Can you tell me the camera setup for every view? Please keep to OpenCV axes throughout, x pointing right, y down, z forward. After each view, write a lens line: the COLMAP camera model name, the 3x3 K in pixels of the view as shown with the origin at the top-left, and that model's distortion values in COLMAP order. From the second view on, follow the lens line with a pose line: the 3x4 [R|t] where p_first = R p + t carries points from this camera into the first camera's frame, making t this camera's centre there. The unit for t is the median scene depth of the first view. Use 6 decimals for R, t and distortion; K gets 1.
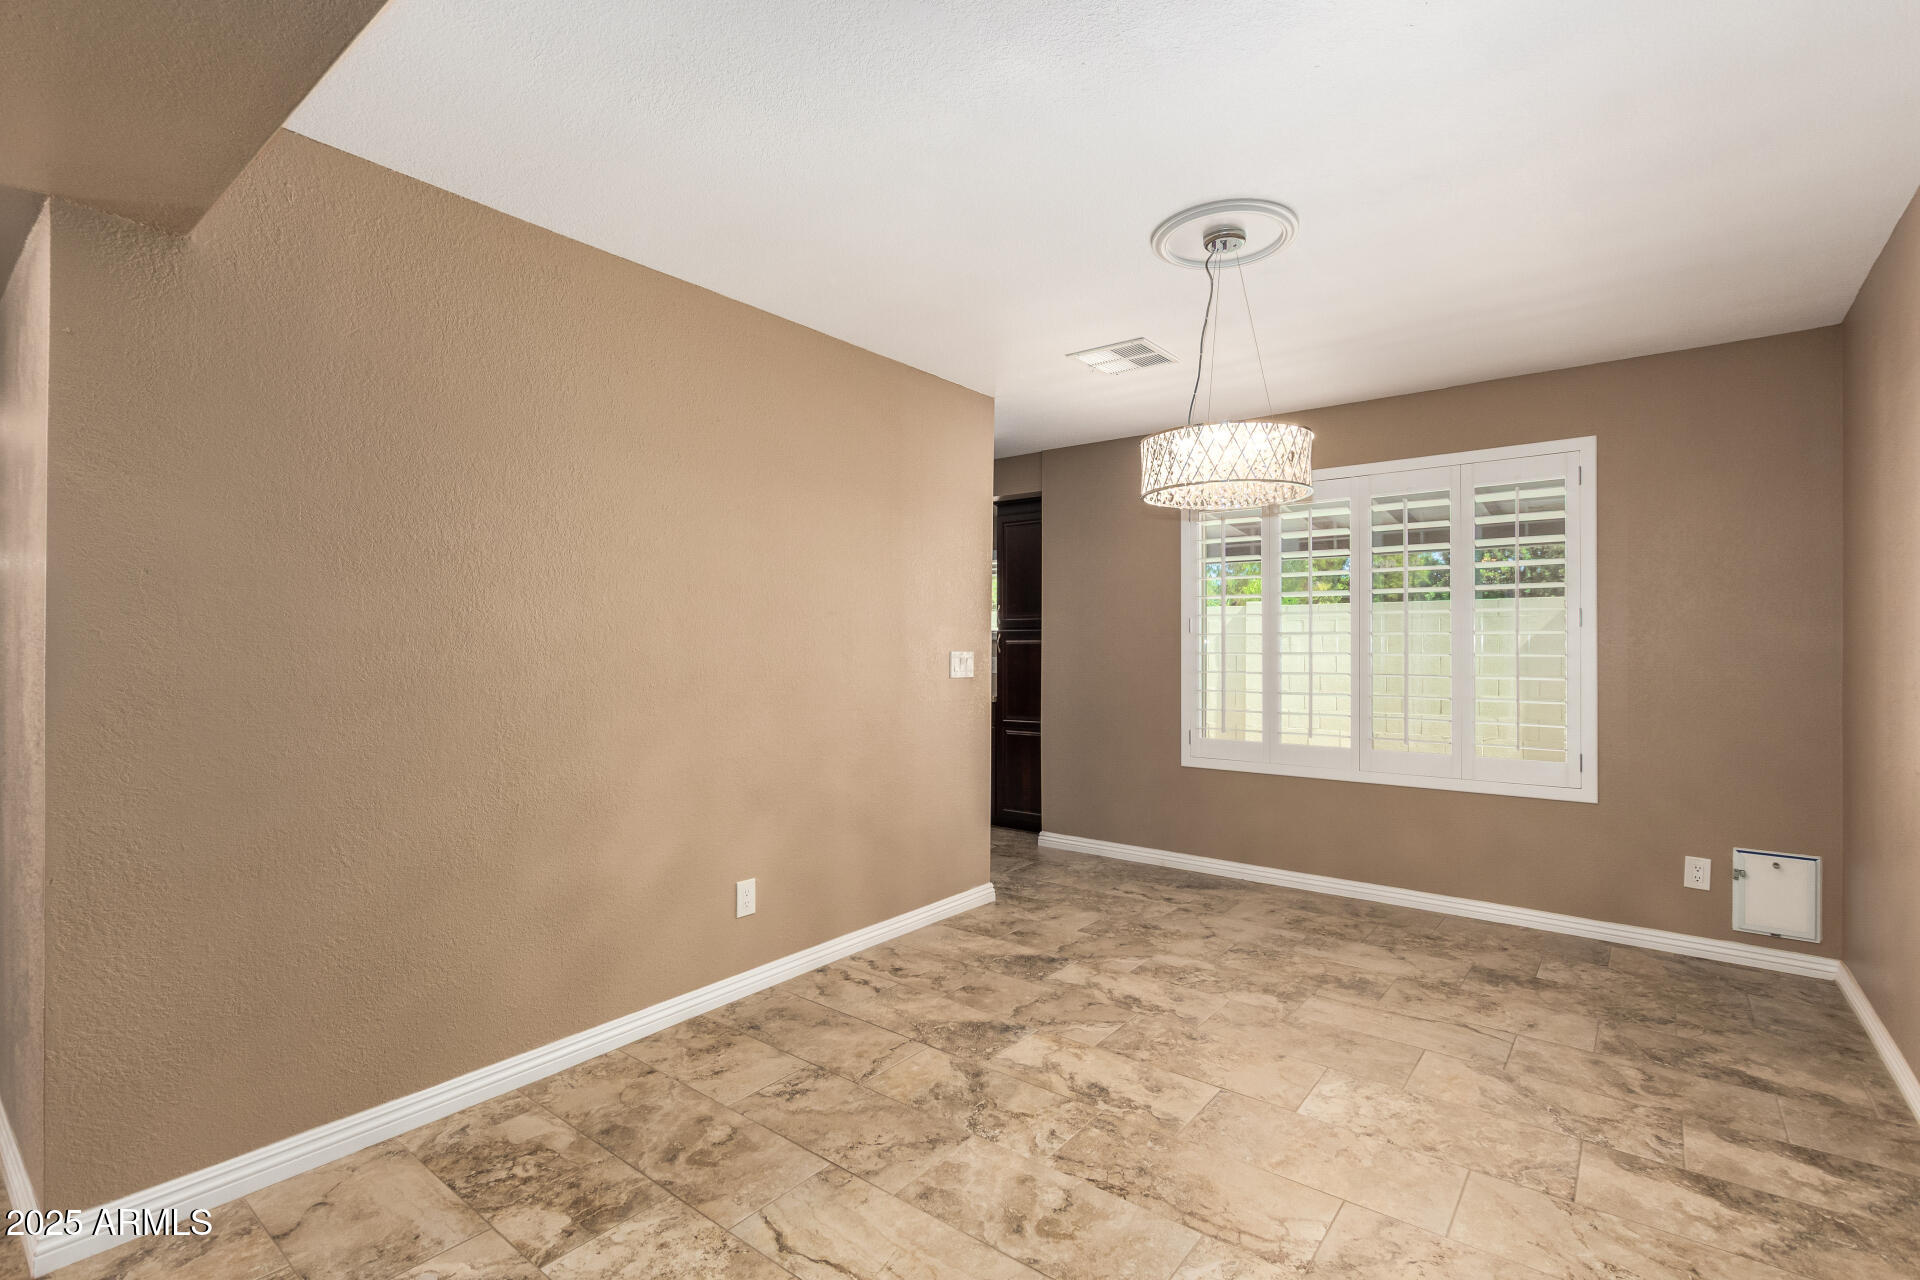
lens RADIAL K [[876.8, 0, 960.6], [0, 876.8, 642.2], [0, 0, 1]] dist [-0.002247, -0.000851]
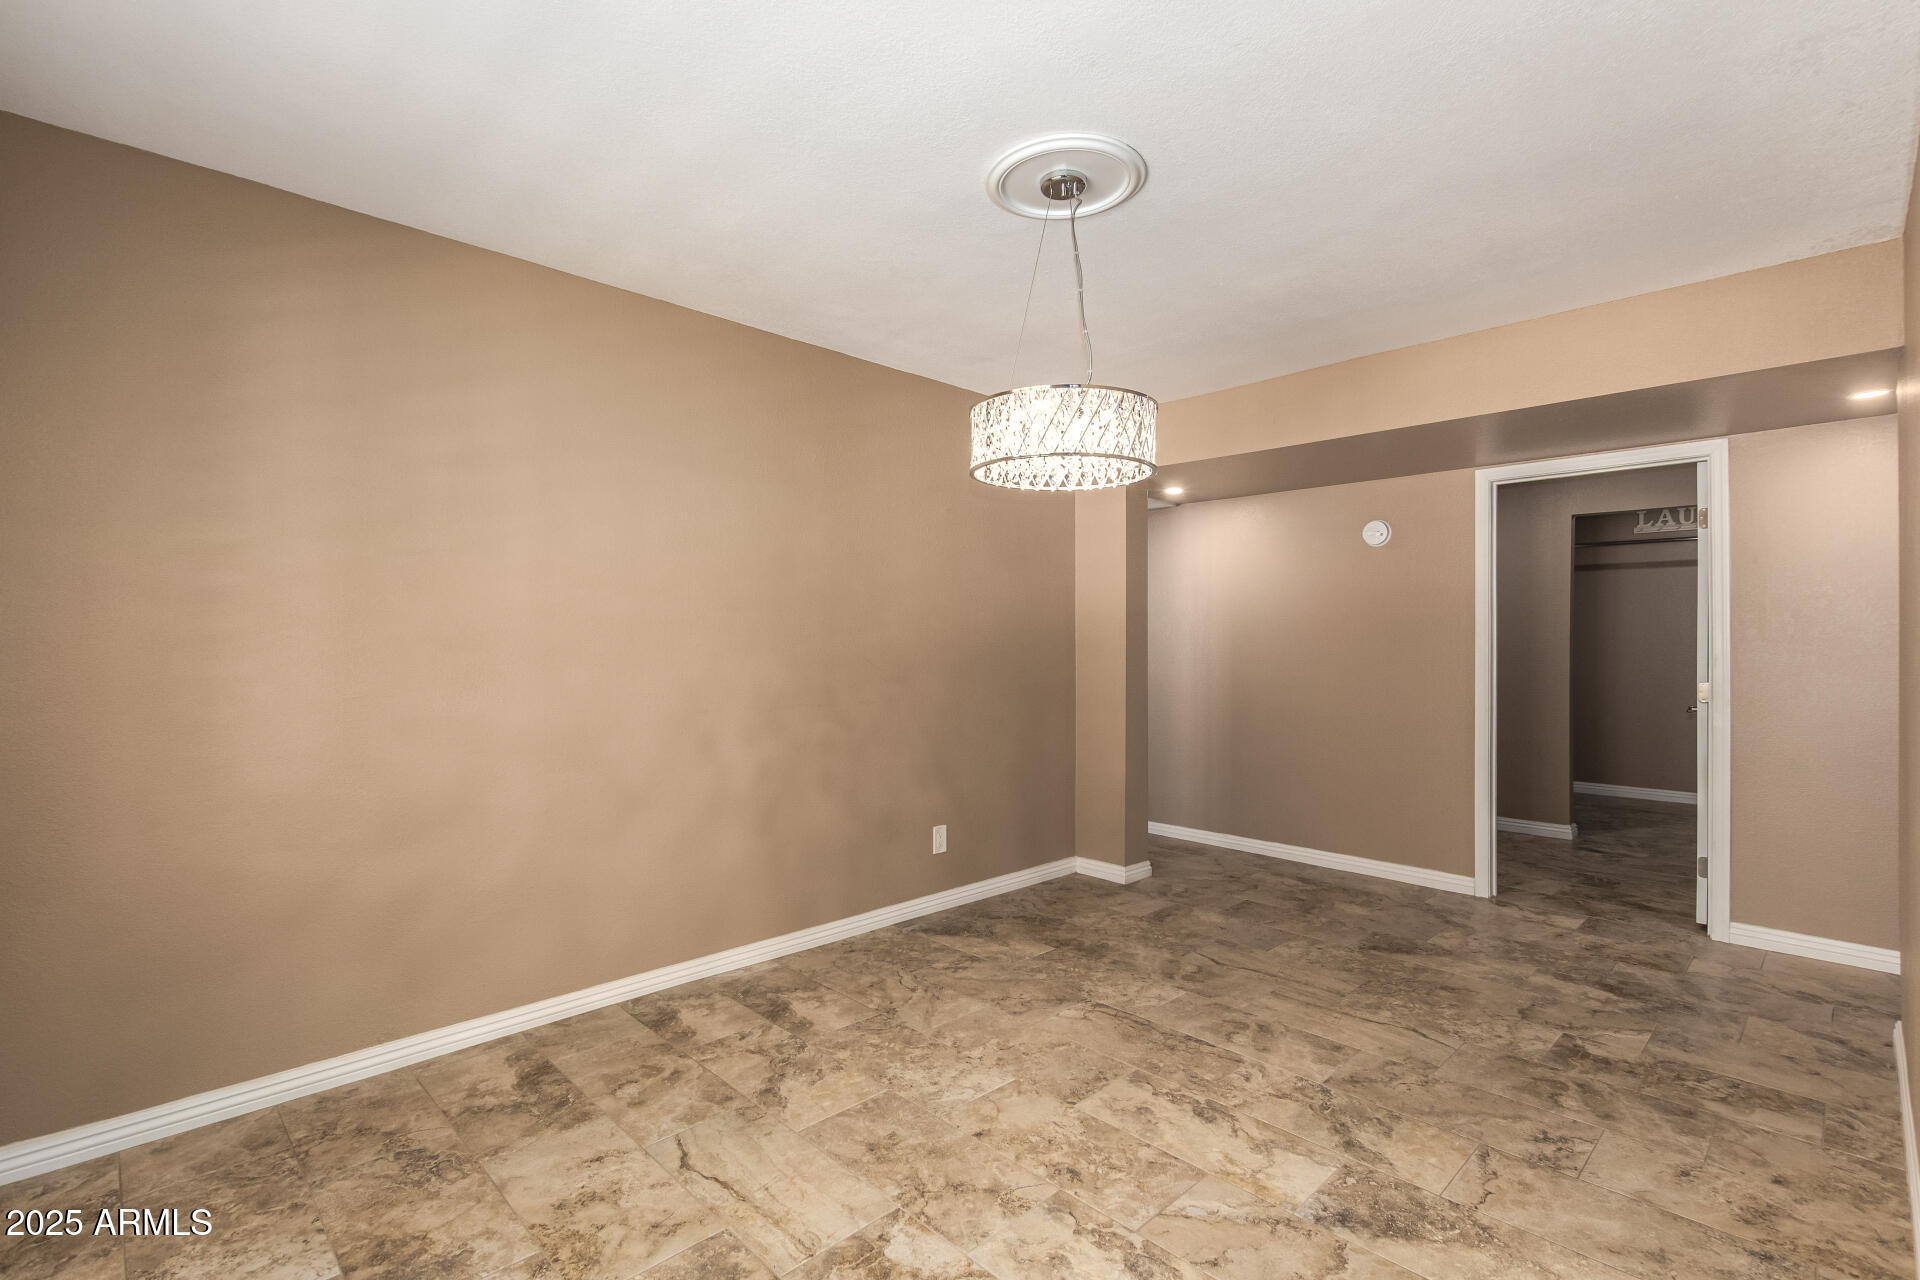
lens RADIAL K [[876.8, 0, 959.5], [0, 876.8, 640.6], [0, 0, 1]] dist [-0.002247, -0.000851]
pose [[-0.991483, -0.004570, 0.130153, 0.301198], [-0.005128, 0.999979, -0.003954, 0.004158], [-0.130132, -0.004588, -0.991486, 1.991708]]
